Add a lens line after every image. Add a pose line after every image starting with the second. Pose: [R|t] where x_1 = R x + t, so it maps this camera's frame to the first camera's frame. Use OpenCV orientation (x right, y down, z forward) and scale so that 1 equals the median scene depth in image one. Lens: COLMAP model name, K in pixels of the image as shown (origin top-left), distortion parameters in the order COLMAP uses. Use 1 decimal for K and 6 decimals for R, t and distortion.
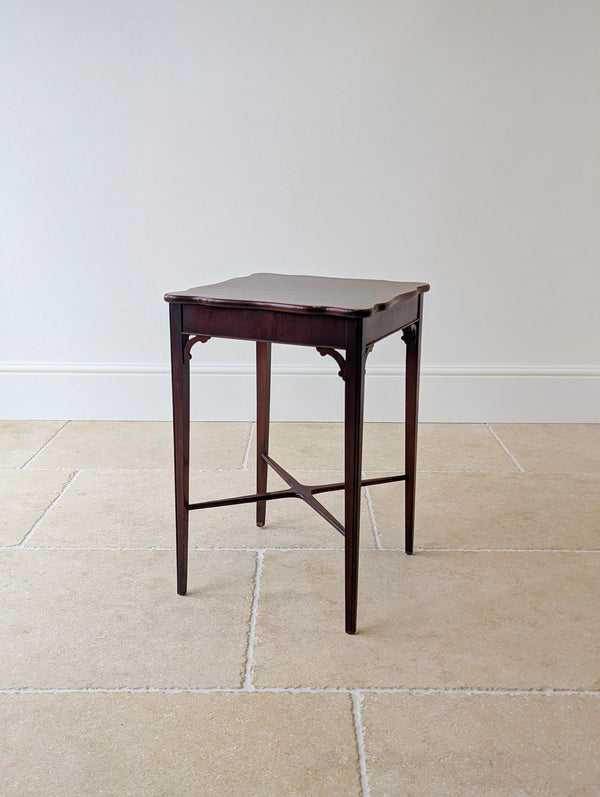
lens RADIAL K [[842.0, 0, 306.7], [0, 842.0, 400.6], [0, 0, 1]] dist [0.043641, 0.002379]
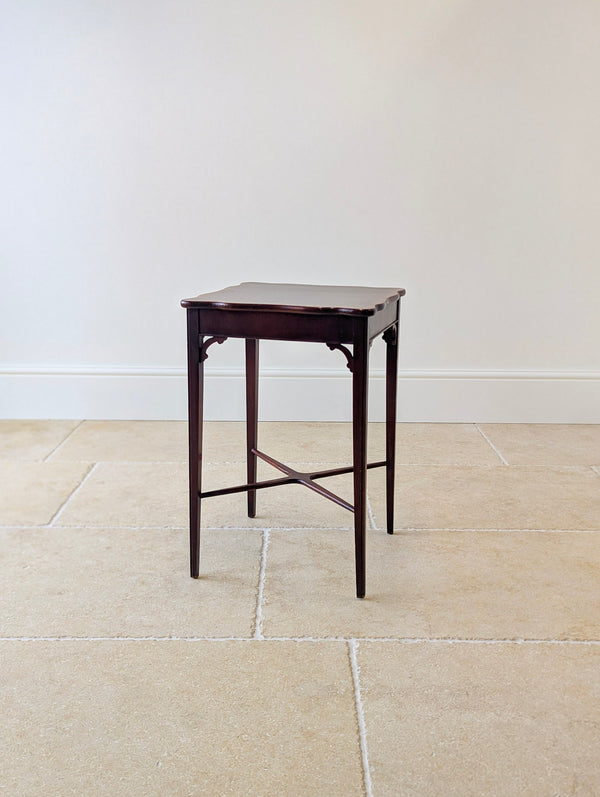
lens RADIAL K [[852.2, 0, 304.5], [0, 852.2, 389.0], [0, 0, 1]] dist [0.046826, -0.004957]
pose [[0.999997, 0.002135, 0.000698, -0.007046], [-0.002111, 0.999454, -0.032979, 0.036963], [-0.000768, 0.032978, 0.999456, -0.150868]]
